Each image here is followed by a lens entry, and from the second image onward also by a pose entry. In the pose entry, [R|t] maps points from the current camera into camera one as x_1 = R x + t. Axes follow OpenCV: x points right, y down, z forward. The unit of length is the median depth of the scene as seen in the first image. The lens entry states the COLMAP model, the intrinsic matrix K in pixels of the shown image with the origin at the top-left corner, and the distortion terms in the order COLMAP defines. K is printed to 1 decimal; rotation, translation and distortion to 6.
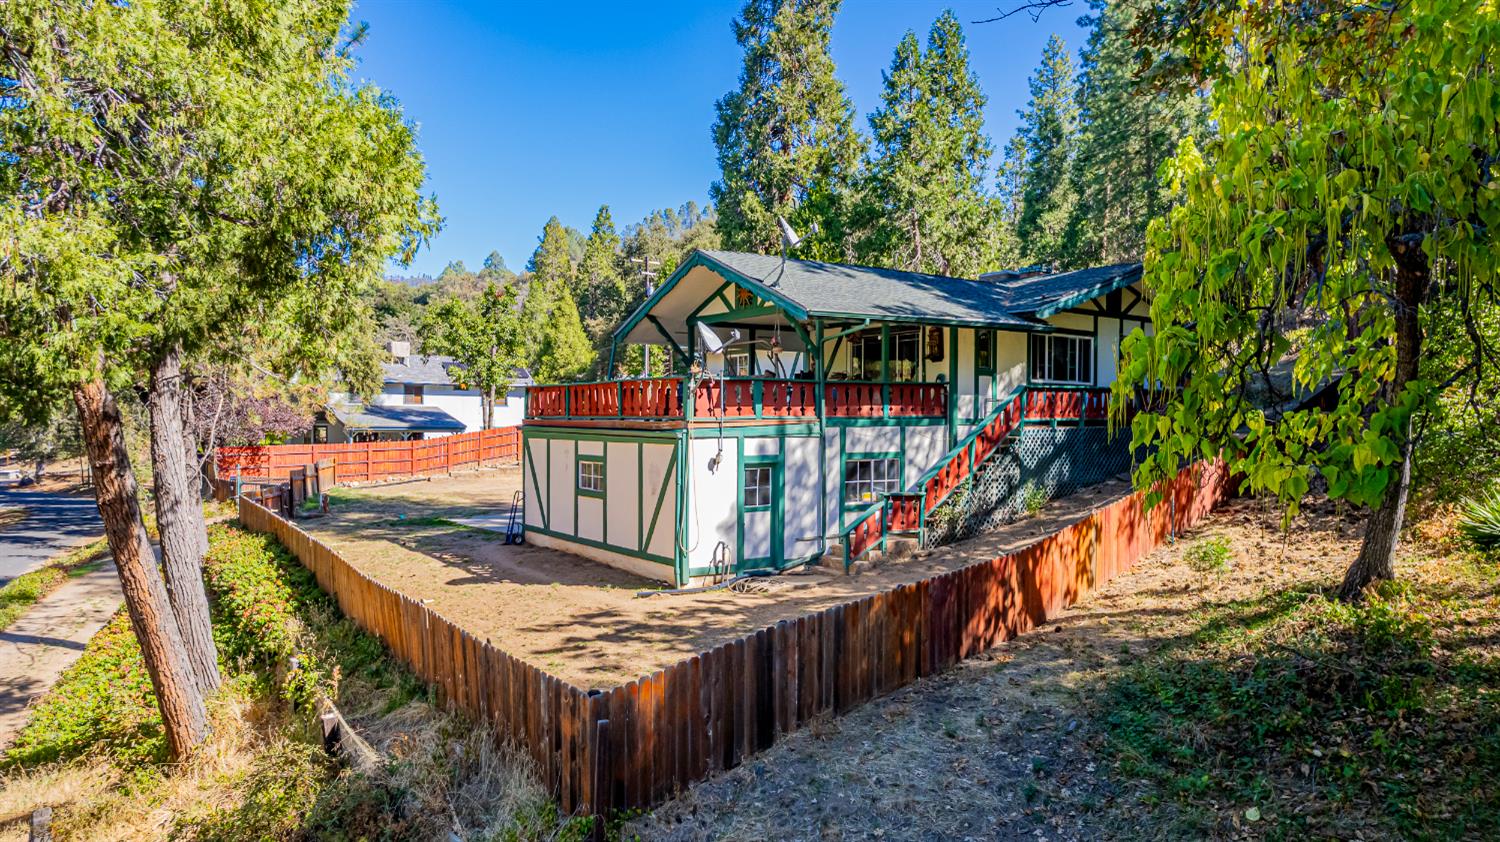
lens RADIAL K [[953.5, 0, 750.0], [0, 953.5, 421.0], [0, 0, 1]] dist [-0.072582, 0.071019]
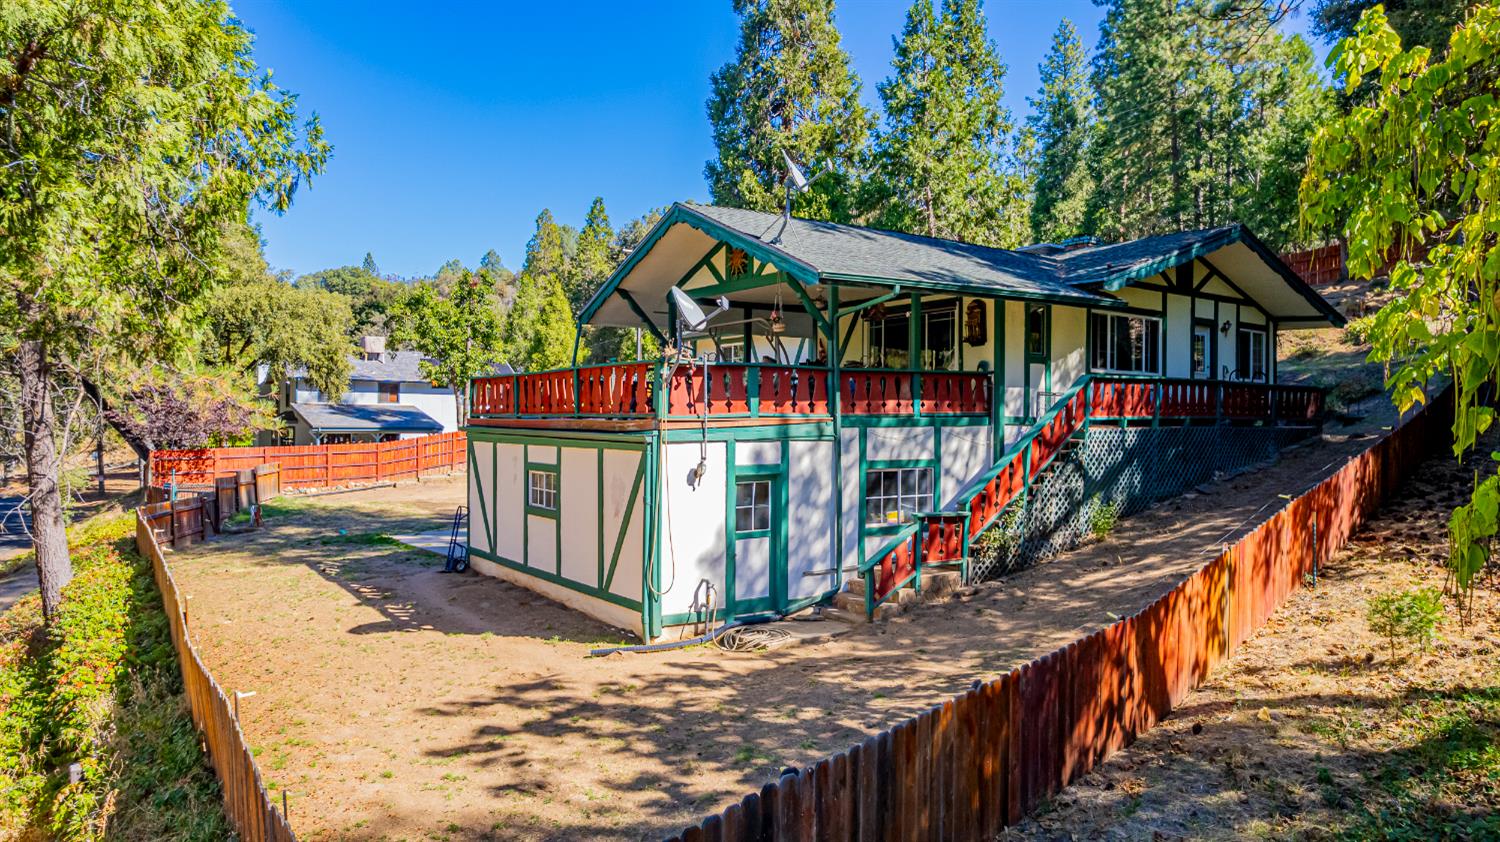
lens RADIAL K [[953.5, 0, 750.0], [0, 953.5, 421.0], [0, 0, 1]] dist [-0.072582, 0.071019]
pose [[1.000000, -0.000703, -0.000211, 0.005161], [0.000703, 1.000000, -0.000095, 0.000861], [0.000211, 0.000095, 1.000000, 0.208528]]
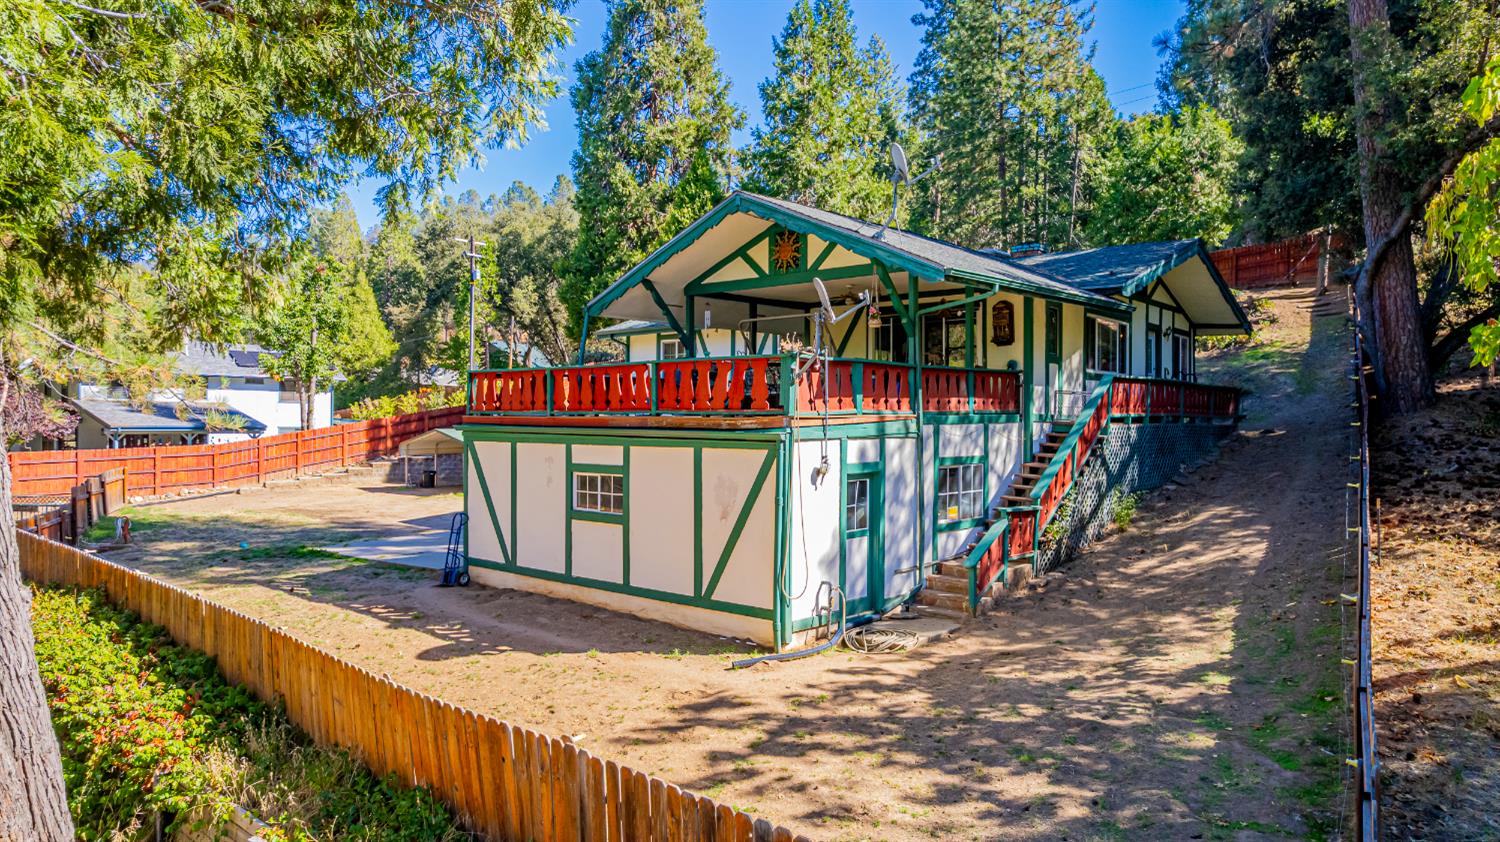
lens RADIAL K [[953.5, 0, 750.0], [0, 953.5, 421.0], [0, 0, 1]] dist [-0.072582, 0.071019]
pose [[0.973078, -0.002115, 0.230465, -0.217959], [0.001822, 0.999997, 0.001483, 0.001621], [-0.230468, -0.001023, 0.973079, 0.257476]]
